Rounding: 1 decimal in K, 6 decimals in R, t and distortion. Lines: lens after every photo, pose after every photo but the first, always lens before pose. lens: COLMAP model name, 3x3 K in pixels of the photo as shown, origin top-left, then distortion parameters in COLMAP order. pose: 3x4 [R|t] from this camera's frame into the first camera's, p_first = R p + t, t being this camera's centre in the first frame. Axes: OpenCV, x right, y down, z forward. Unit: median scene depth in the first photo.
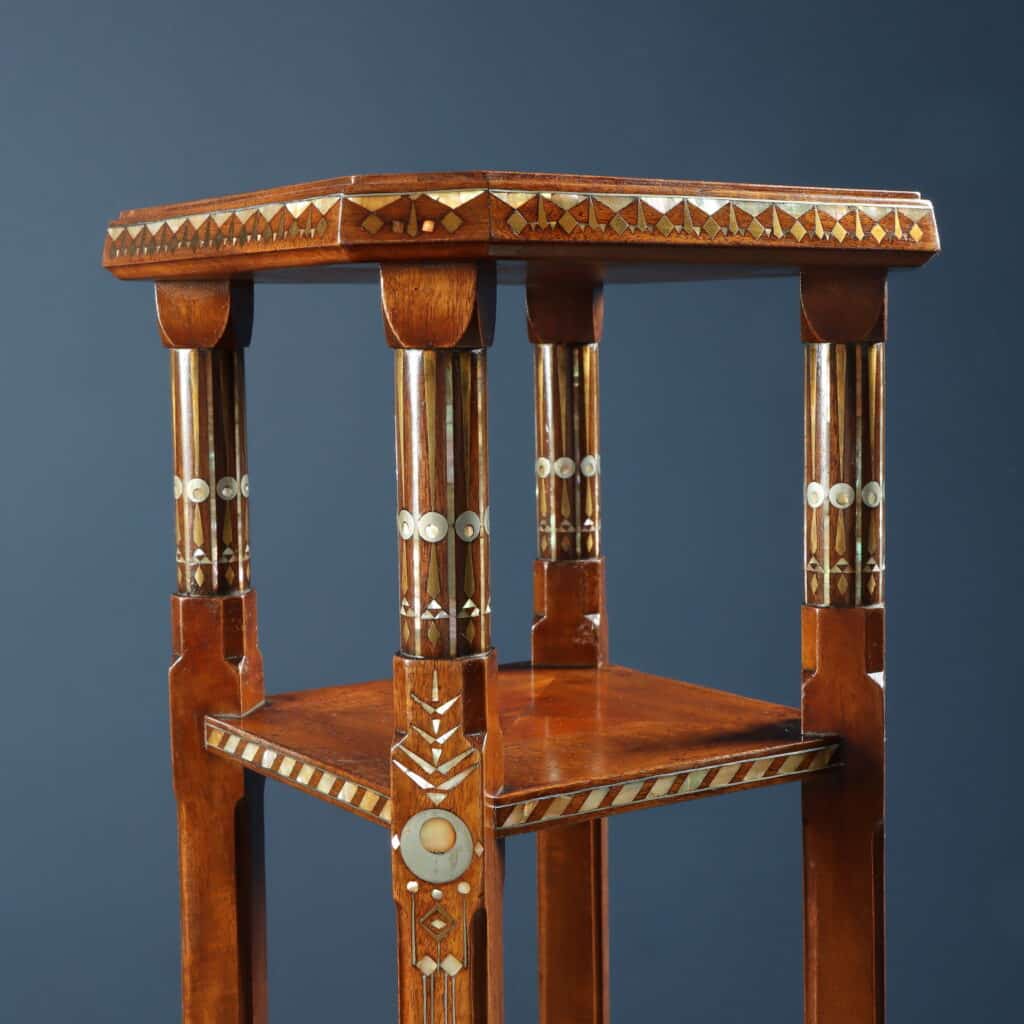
lens RADIAL K [[1764.0, 0, 512.0], [0, 1764.0, 512.0], [0, 0, 1]] dist [0.030613, -0.081332]
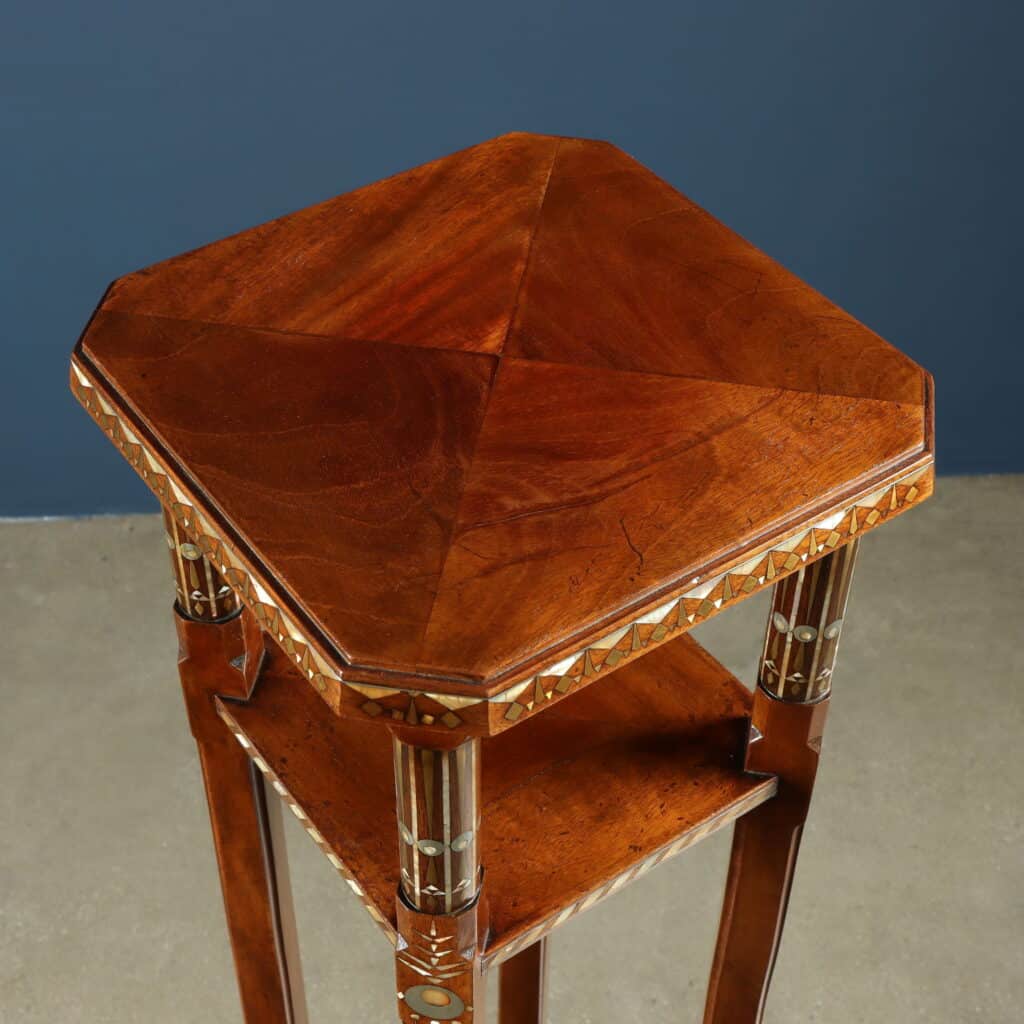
lens RADIAL K [[1704.6, 0, 512.0], [0, 1704.6, 512.0], [0, 0, 1]] dist [0.018860, 0.091932]
pose [[0.999344, 0.000384, 0.036222, -0.032035], [-0.022499, 0.790264, 0.612354, -0.801866], [-0.028389, -0.612767, 0.789754, 0.270948]]
